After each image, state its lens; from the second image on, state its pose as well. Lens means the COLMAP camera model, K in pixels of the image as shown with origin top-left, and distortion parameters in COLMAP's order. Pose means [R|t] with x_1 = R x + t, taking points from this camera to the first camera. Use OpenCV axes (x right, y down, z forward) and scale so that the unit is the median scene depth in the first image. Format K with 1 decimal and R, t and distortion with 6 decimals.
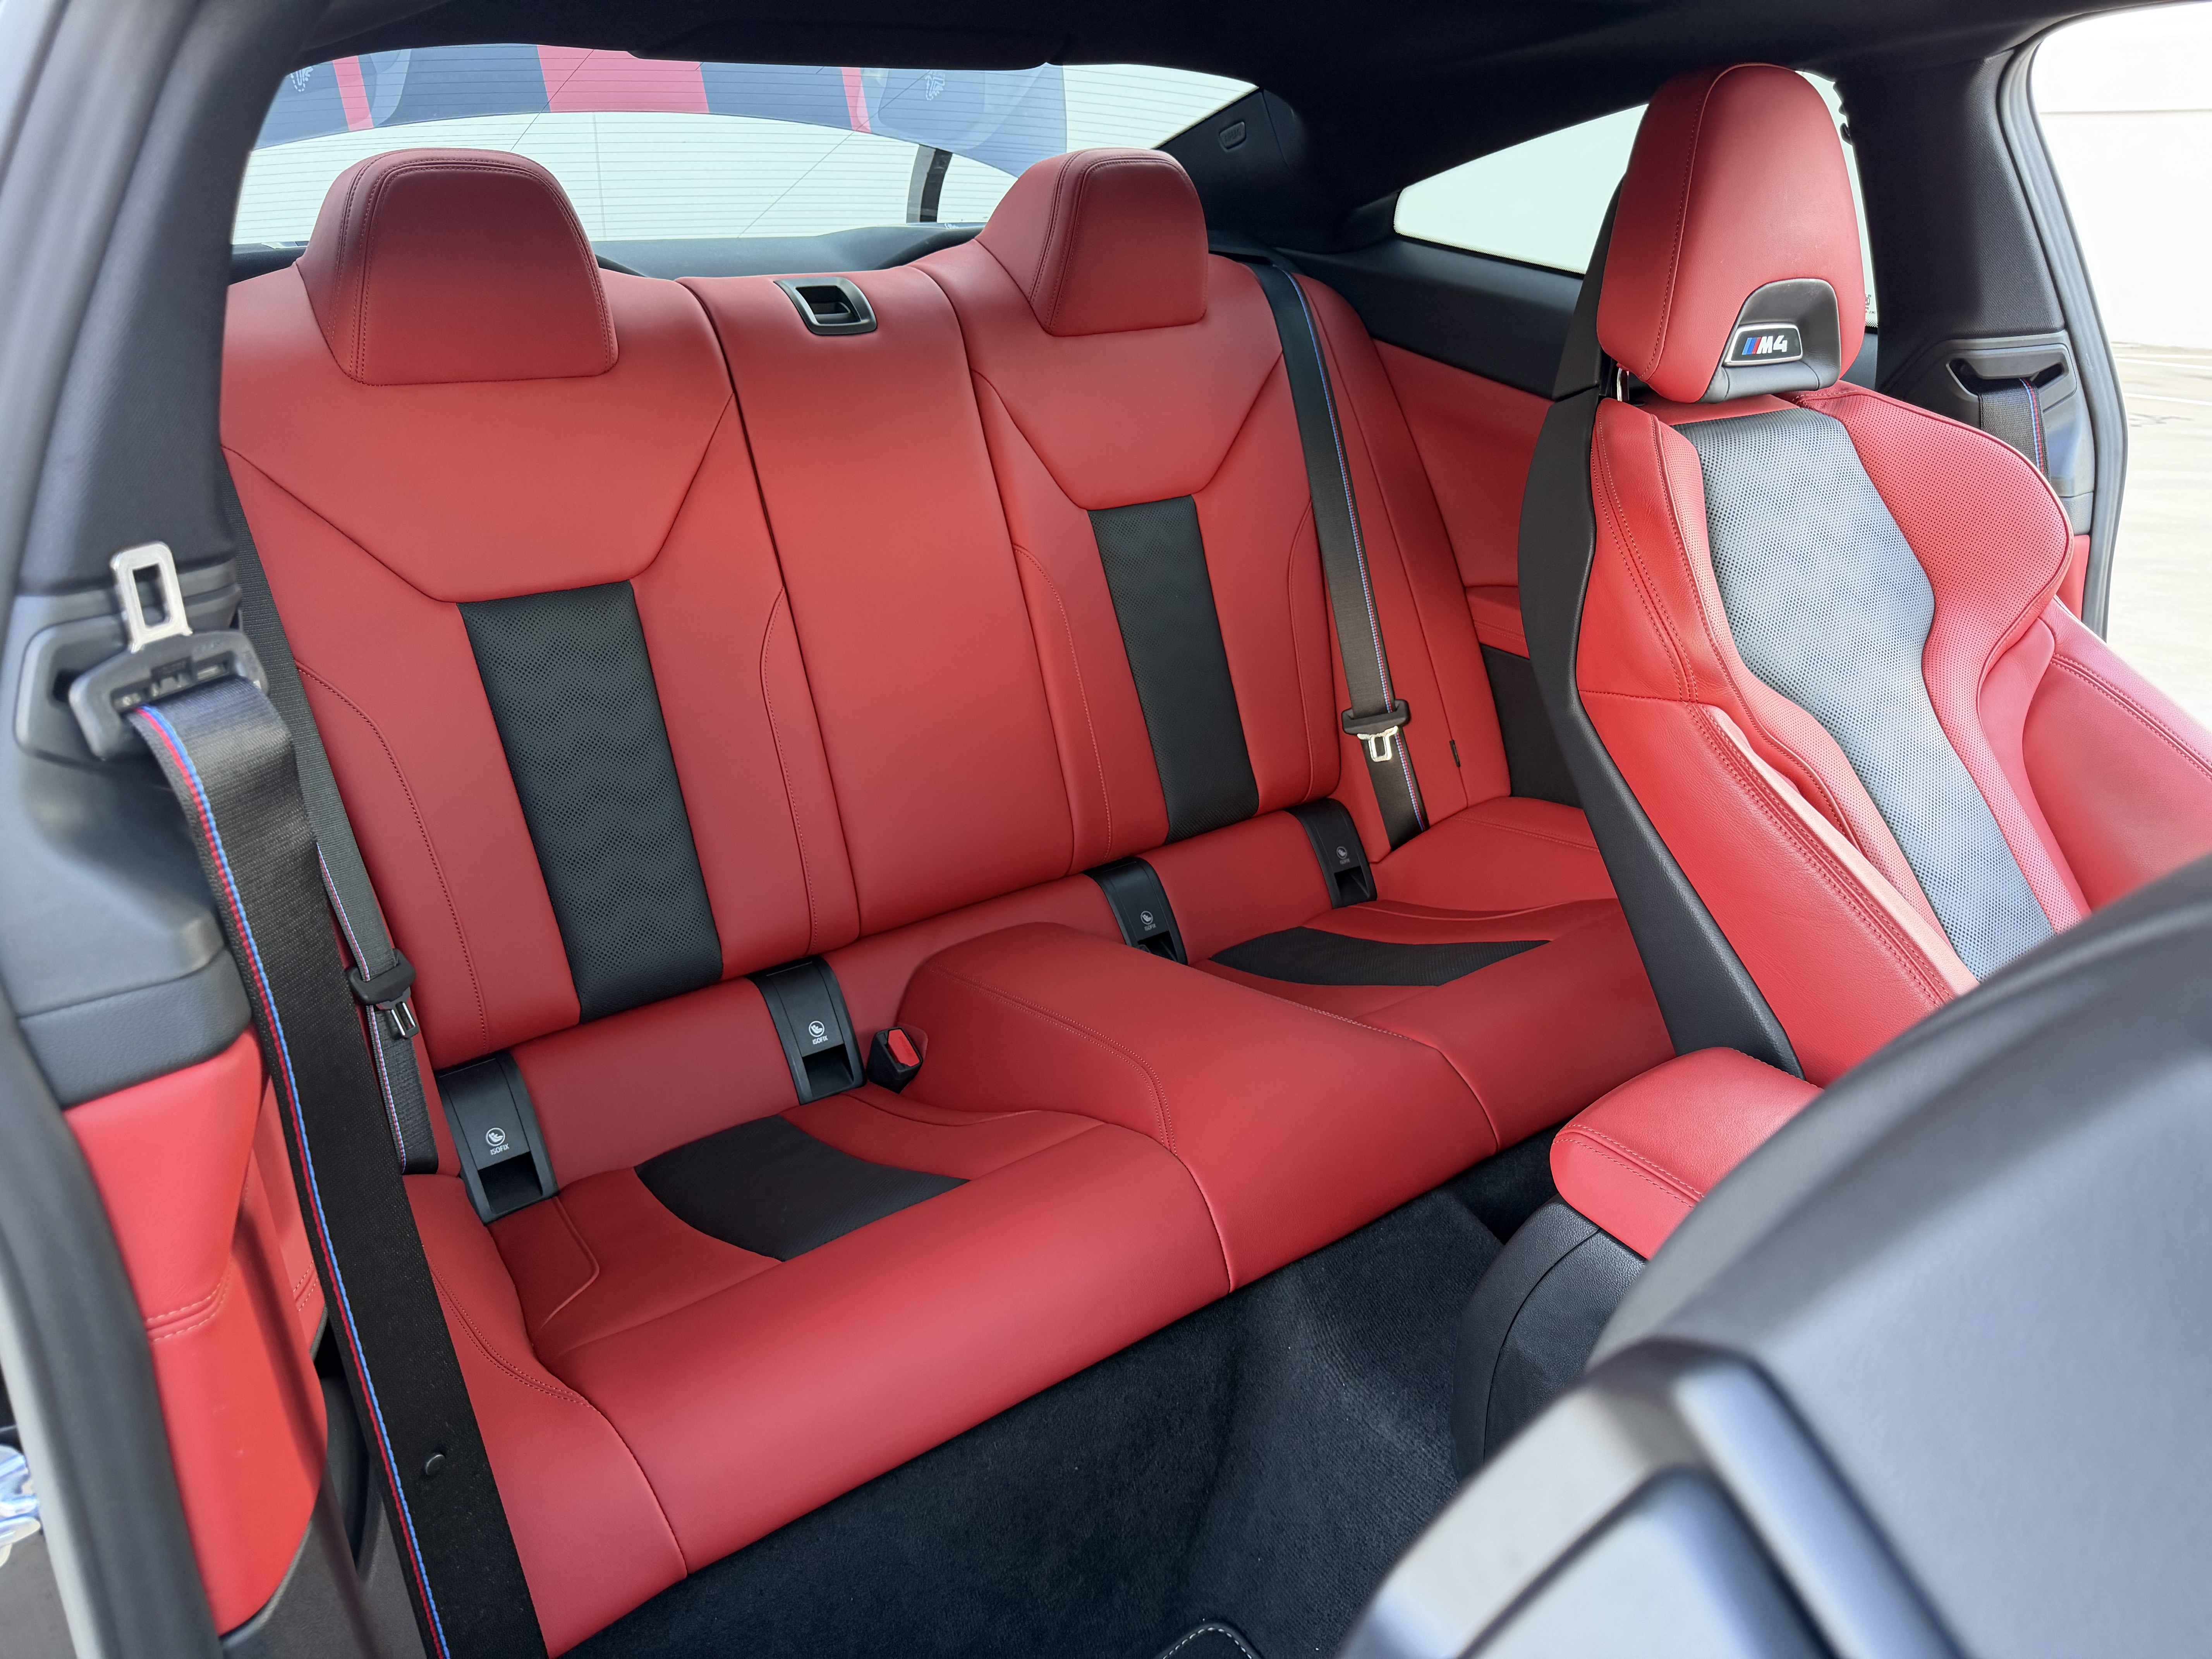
lens RADIAL K [[1569.3, 0, 1116.2], [0, 1569.3, 826.3], [0, 0, 1]] dist [0.020545, -0.024530]
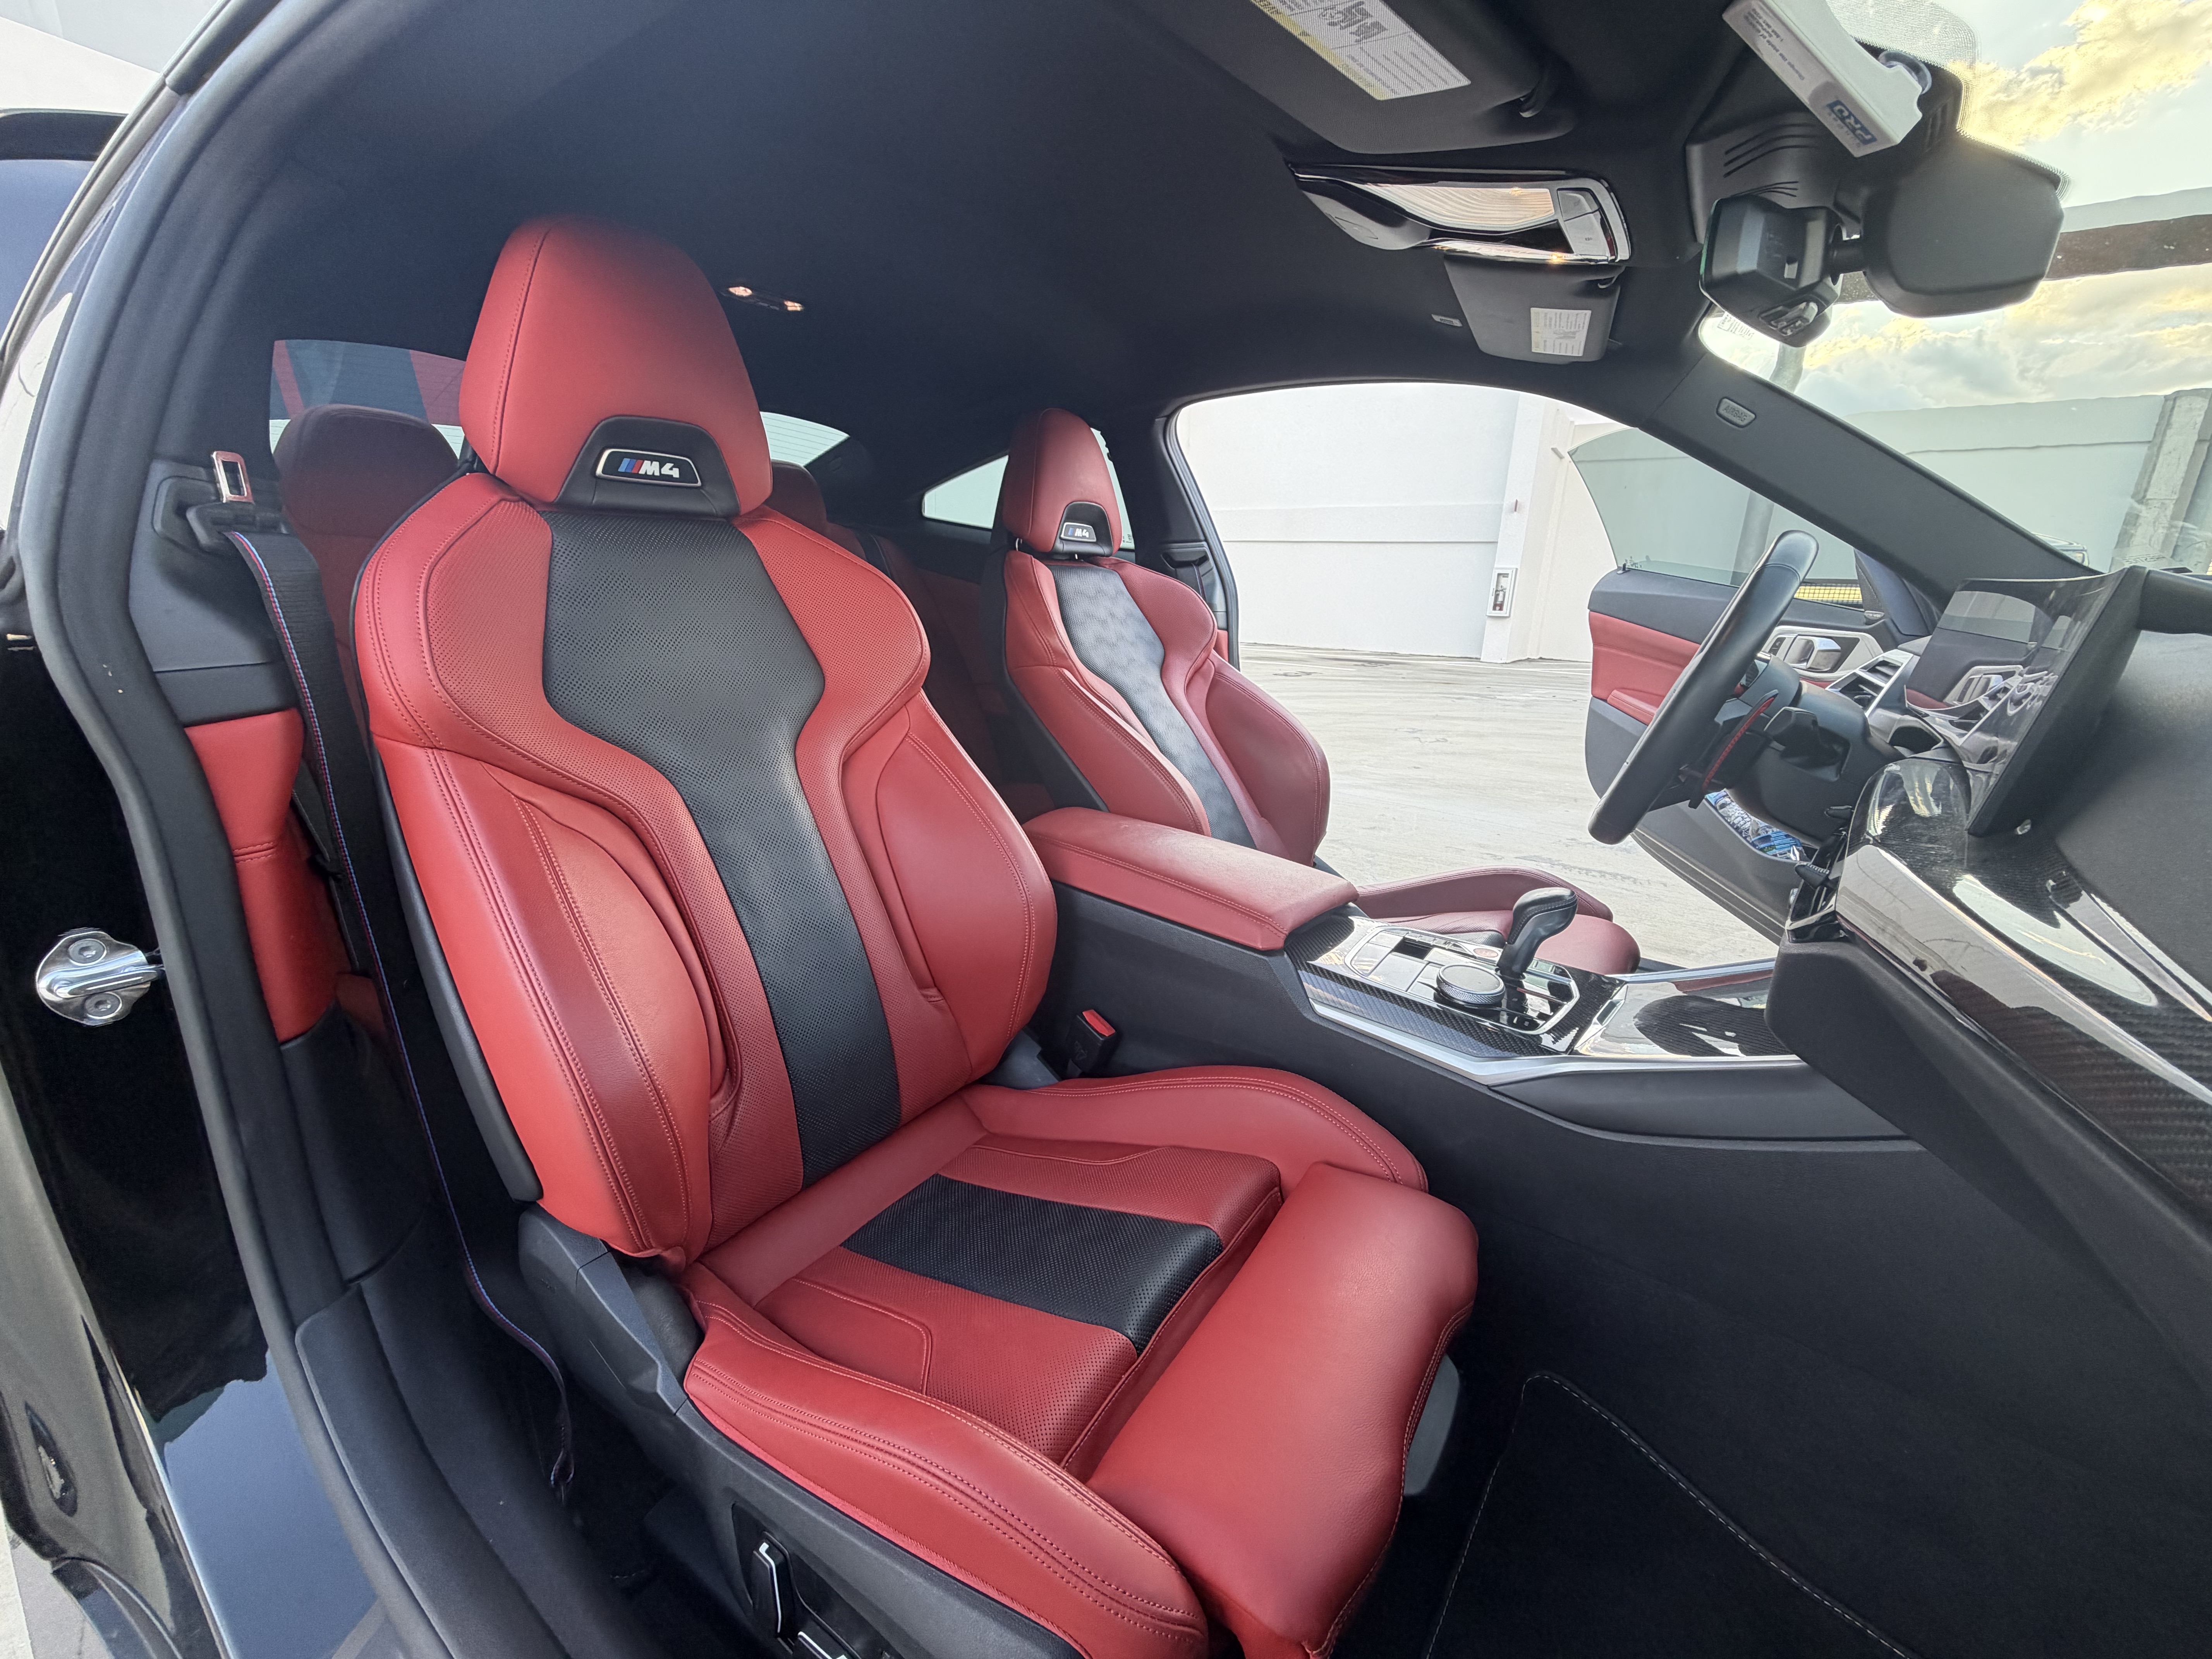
lens RADIAL K [[878.3, 0, 1105.2], [0, 878.3, 837.5], [0, 0, 1]] dist [0.000847, -0.000422]
pose [[0.946269, -0.069565, 0.315811, 0.020299], [0.100943, 0.991332, -0.084093, 0.245695], [-0.307223, 0.111454, 0.945088, -0.158051]]
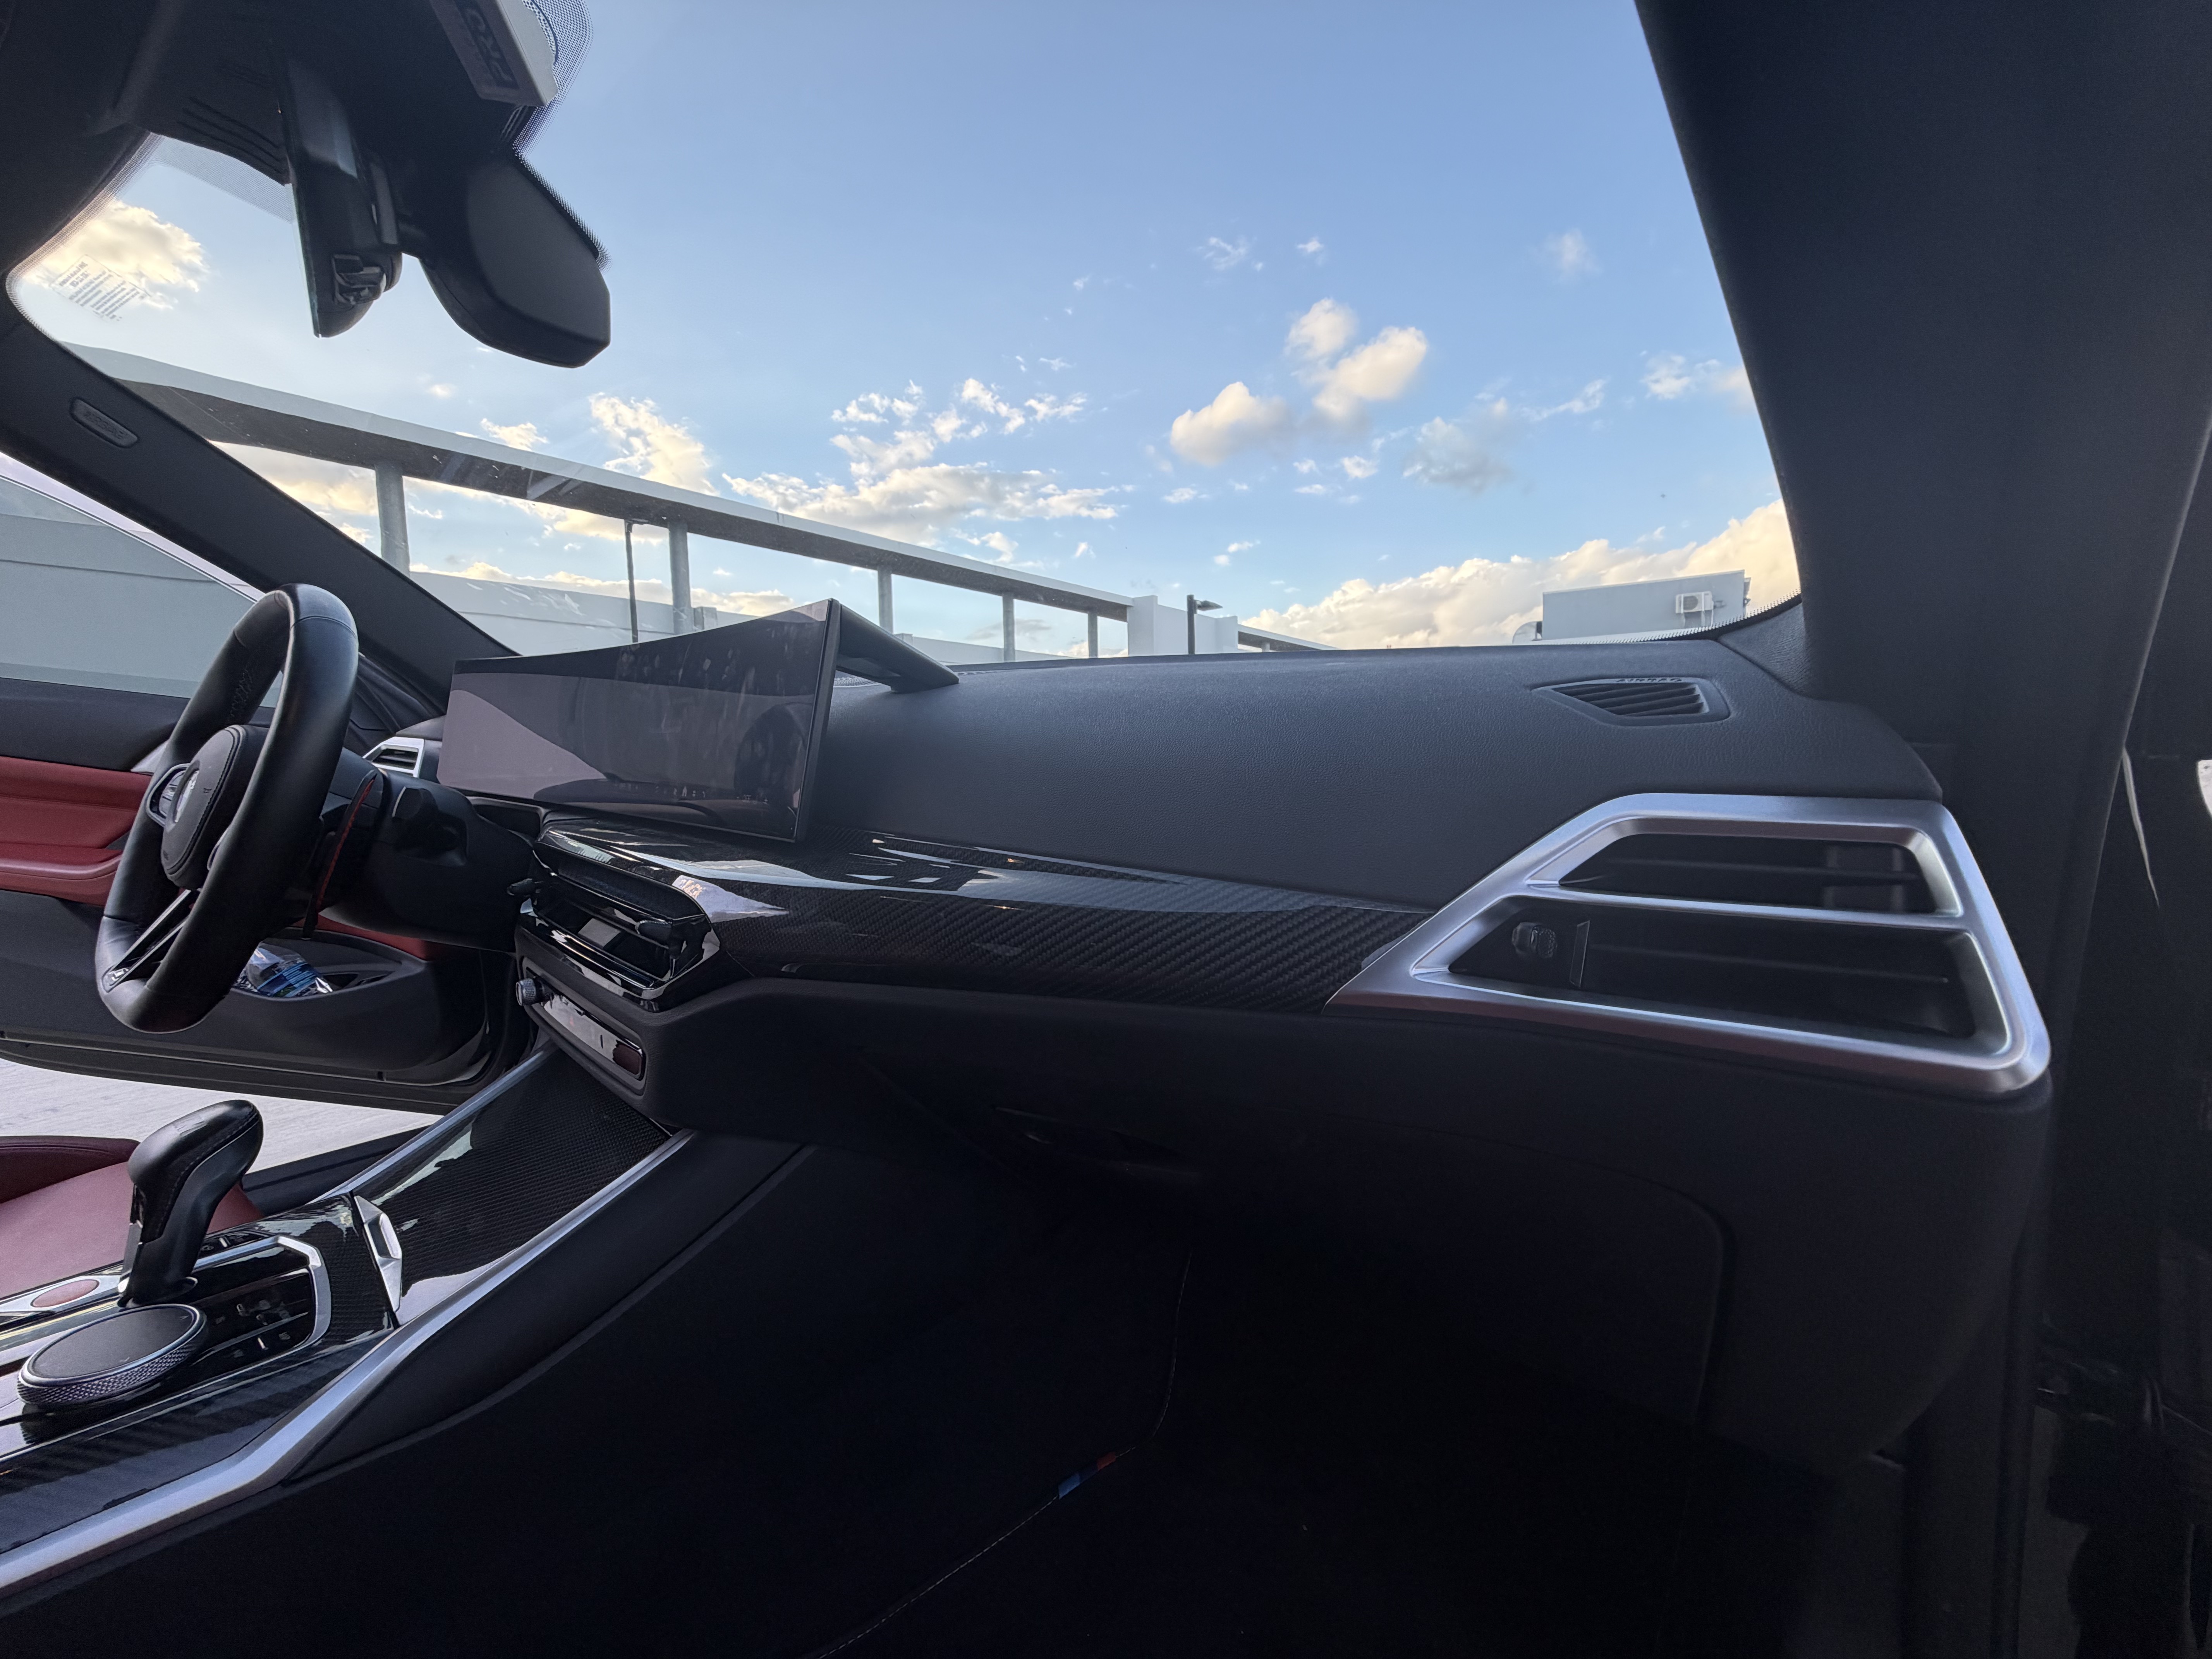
lens RADIAL K [[878.3, 0, 1079.6], [0, 878.3, 836.0], [0, 0, 1]] dist [0.000847, -0.000422]
pose [[-0.286403, -0.101494, 0.952718, 0.082242], [0.361189, 0.909572, 0.205477, 0.207053], [-0.887421, 0.402961, -0.223845, 0.091236]]
